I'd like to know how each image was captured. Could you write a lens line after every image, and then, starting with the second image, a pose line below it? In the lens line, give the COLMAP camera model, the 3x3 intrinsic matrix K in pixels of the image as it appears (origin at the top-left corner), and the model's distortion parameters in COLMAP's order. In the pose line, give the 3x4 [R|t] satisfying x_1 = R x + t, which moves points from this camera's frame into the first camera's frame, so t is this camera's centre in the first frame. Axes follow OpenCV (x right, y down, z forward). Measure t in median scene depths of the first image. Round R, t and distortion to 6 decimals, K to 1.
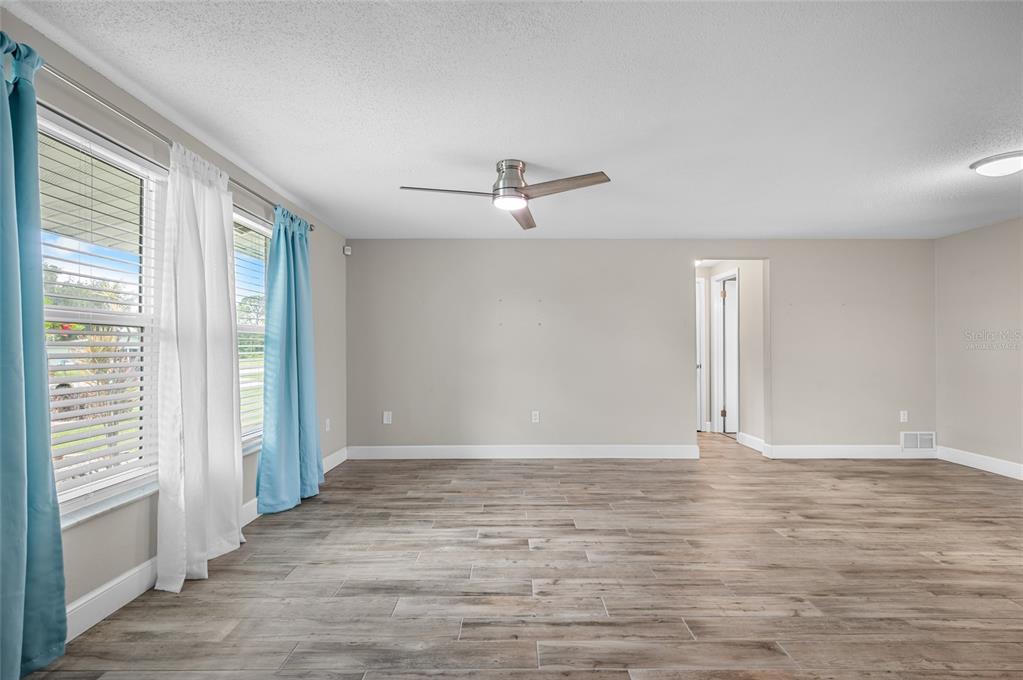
lens RADIAL K [[464.4, 0, 511.0], [0, 464.4, 344.4], [0, 0, 1]] dist [0.005243, 0.000055]
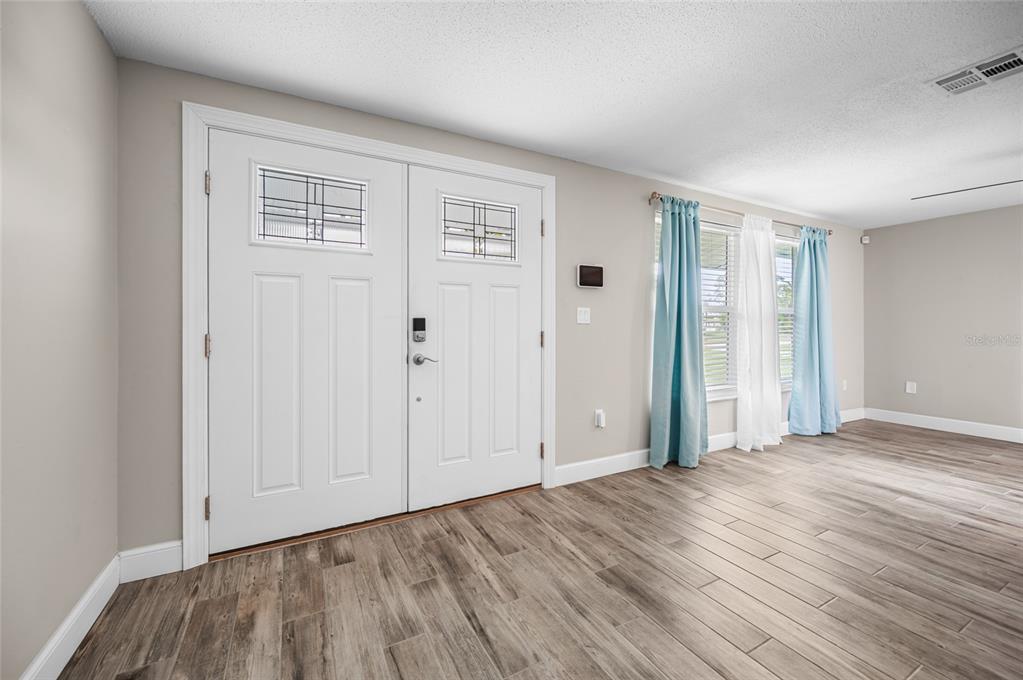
lens RADIAL K [[410.6, 0, 510.0], [0, 410.6, 329.3], [0, 0, 1]] dist [0.000964, -0.001029]
pose [[0.484241, 0.005914, -0.874915, 0.199054], [0.010368, 0.999868, 0.012497, 0.000409], [0.874873, -0.015123, 0.484116, -0.472365]]
